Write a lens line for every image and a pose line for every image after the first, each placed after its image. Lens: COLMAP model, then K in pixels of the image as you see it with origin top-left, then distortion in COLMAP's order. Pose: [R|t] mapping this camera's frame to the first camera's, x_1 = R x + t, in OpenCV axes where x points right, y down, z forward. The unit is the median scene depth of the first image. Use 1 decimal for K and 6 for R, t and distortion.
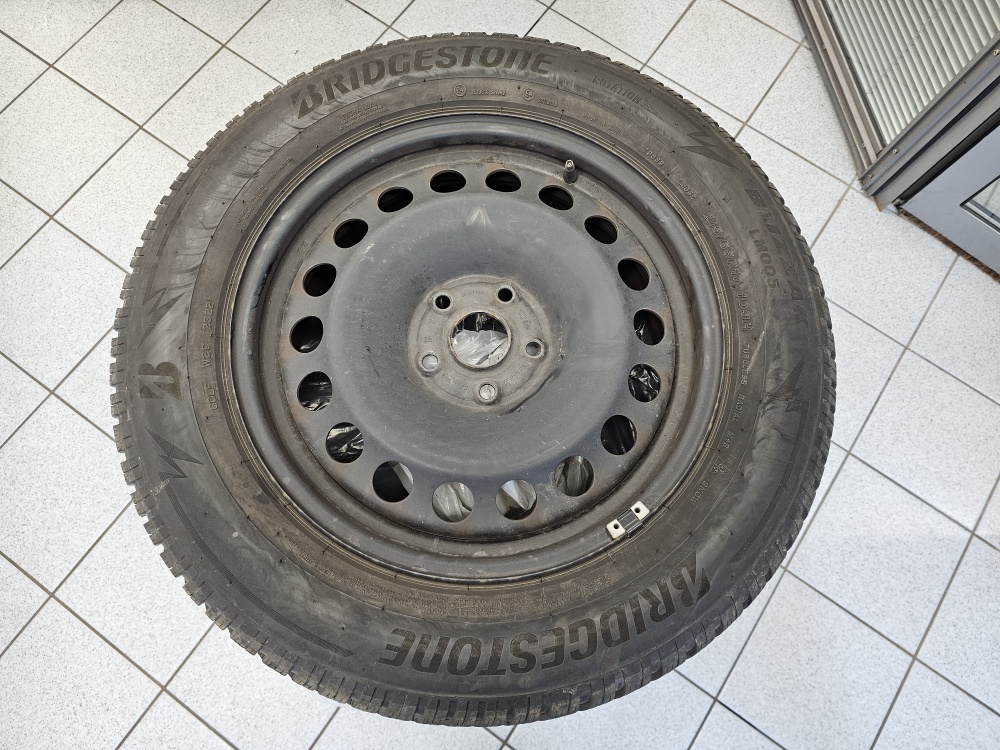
lens RADIAL K [[681.3, 0, 498.3], [0, 681.3, 372.4], [0, 0, 1]] dist [0.056734, -0.062437]
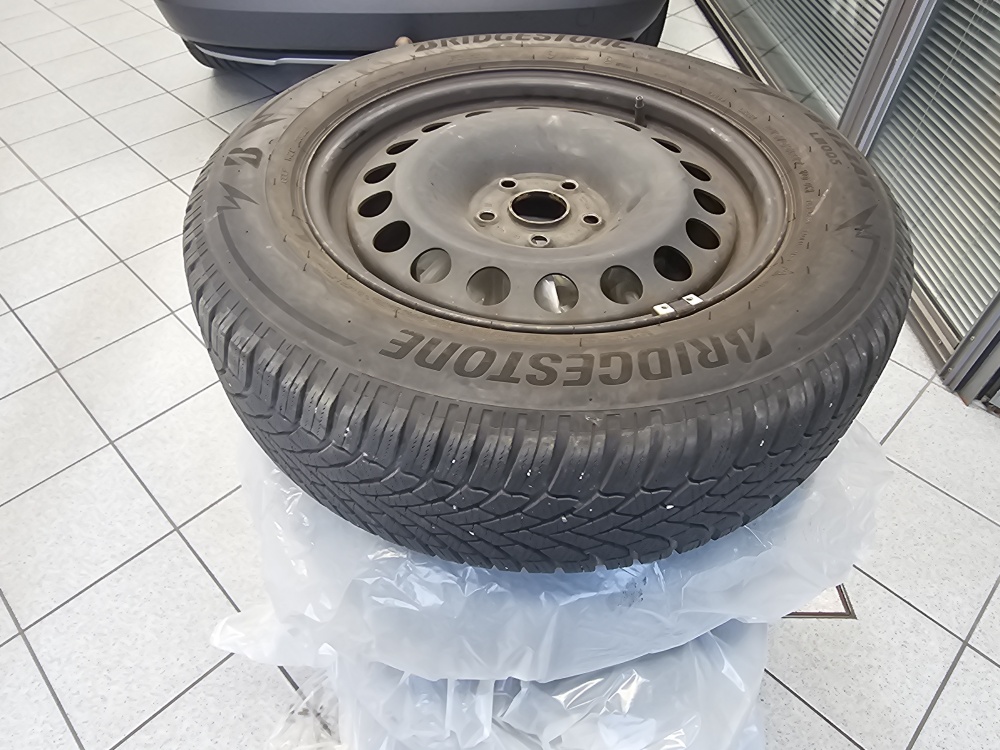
lens RADIAL K [[689.8, 0, 482.5], [0, 689.8, 361.4], [0, 0, 1]] dist [-0.001253, -0.000761]
pose [[0.982185, 0.115636, -0.148126, 0.073555], [-0.170692, 0.878672, -0.445869, 0.666658], [0.078596, 0.463209, 0.882757, 0.196149]]
